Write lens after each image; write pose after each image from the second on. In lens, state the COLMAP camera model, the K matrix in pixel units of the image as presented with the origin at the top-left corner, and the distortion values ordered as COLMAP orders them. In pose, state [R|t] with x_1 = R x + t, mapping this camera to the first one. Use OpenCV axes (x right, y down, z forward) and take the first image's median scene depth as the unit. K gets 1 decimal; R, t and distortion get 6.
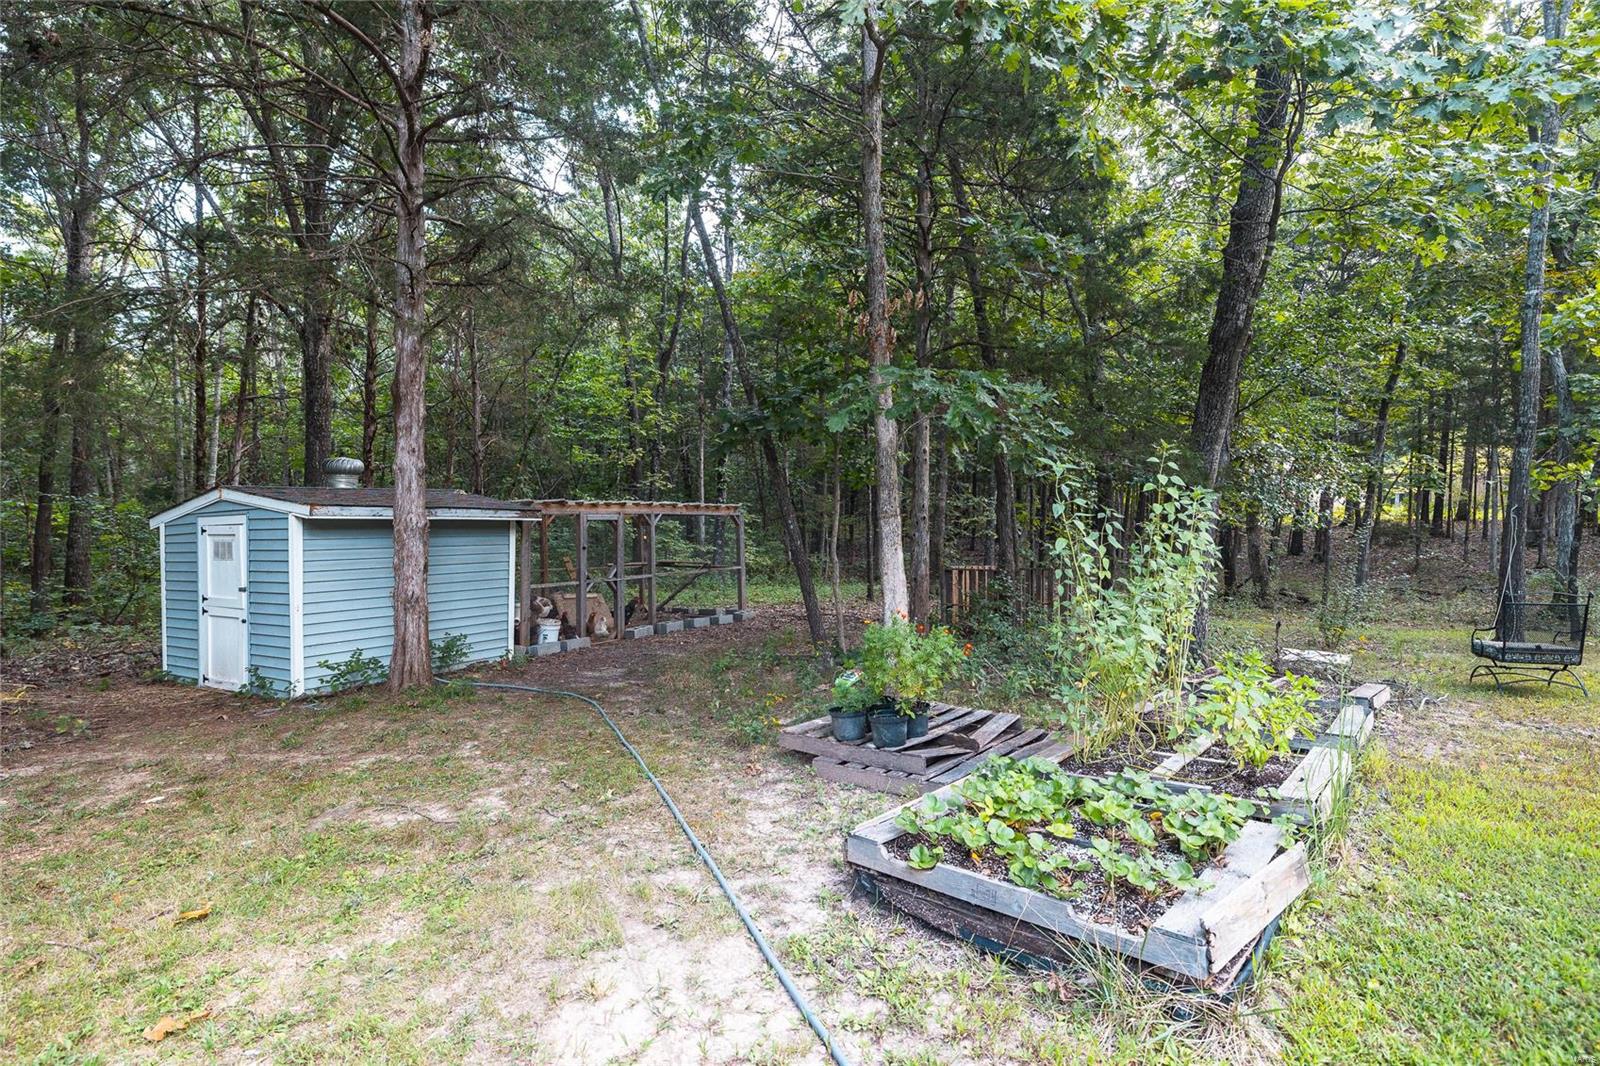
lens RADIAL K [[821.1, 0, 801.1], [0, 821.1, 528.4], [0, 0, 1]] dist [0.004253, -0.000421]
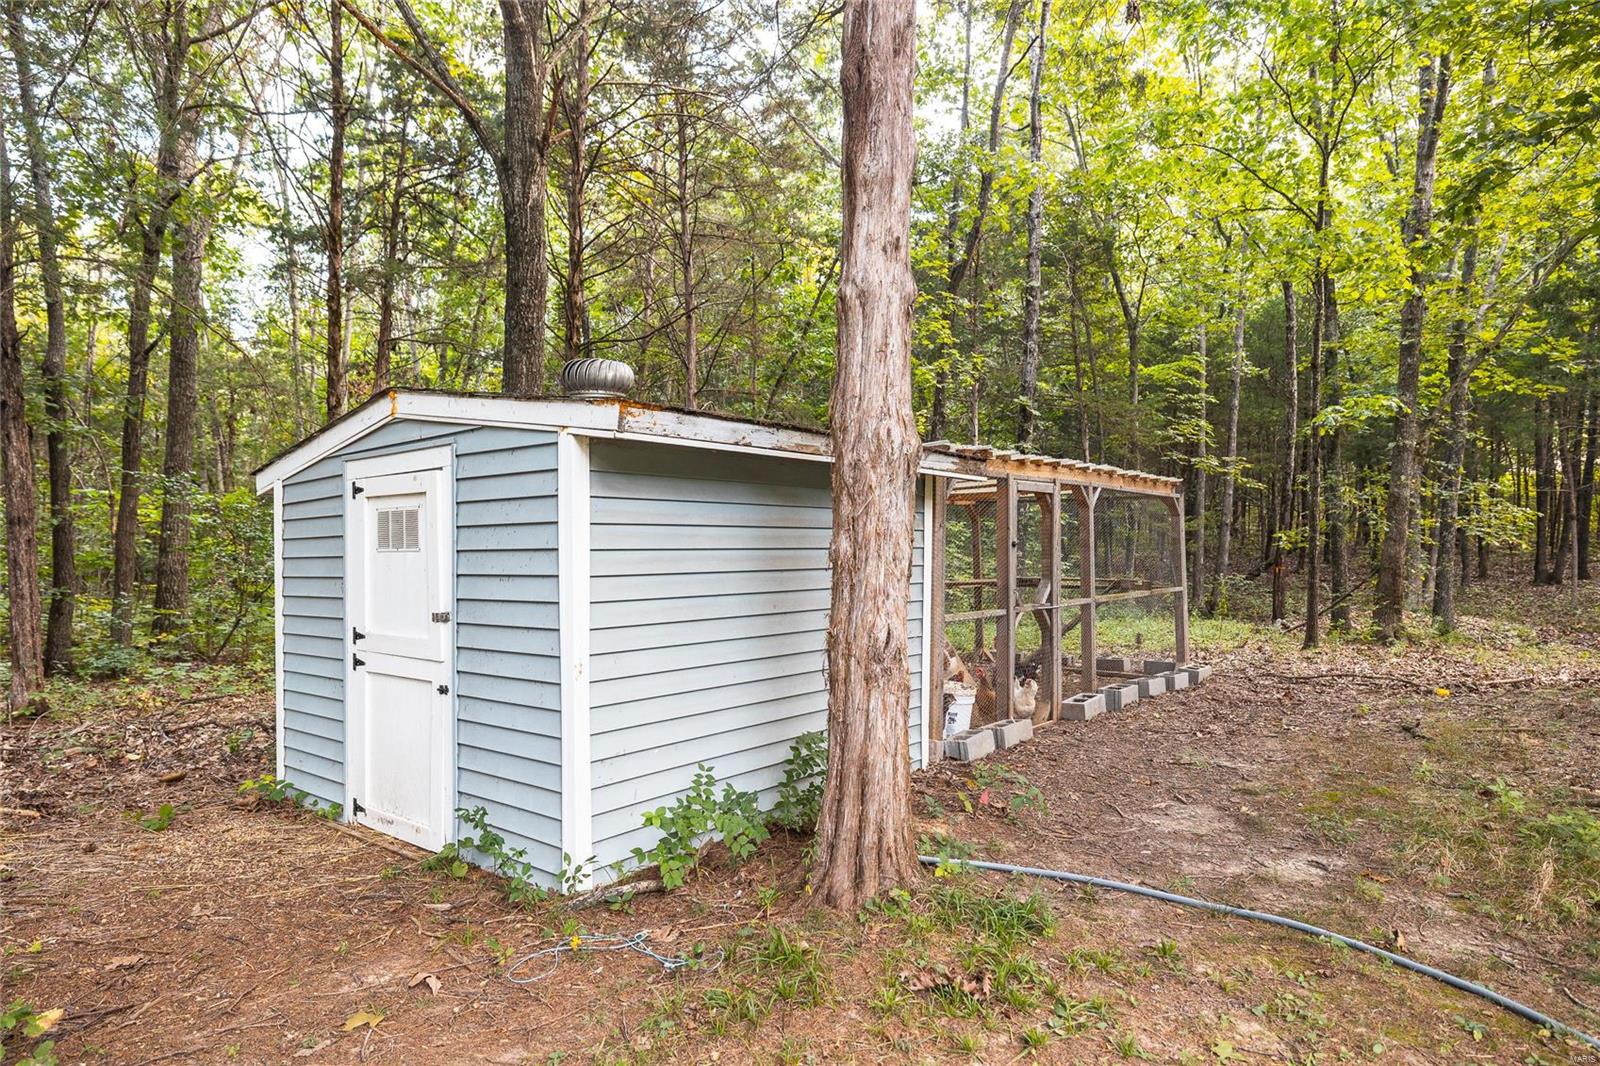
lens RADIAL K [[950.7, 0, 798.5], [0, 950.7, 540.1], [0, 0, 1]] dist [-0.004270, 0.000655]
pose [[0.987403, 0.001487, -0.158221, -0.395182], [-0.003157, 0.999942, -0.010303, 0.036381], [0.158197, 0.010673, 0.987350, 0.509693]]
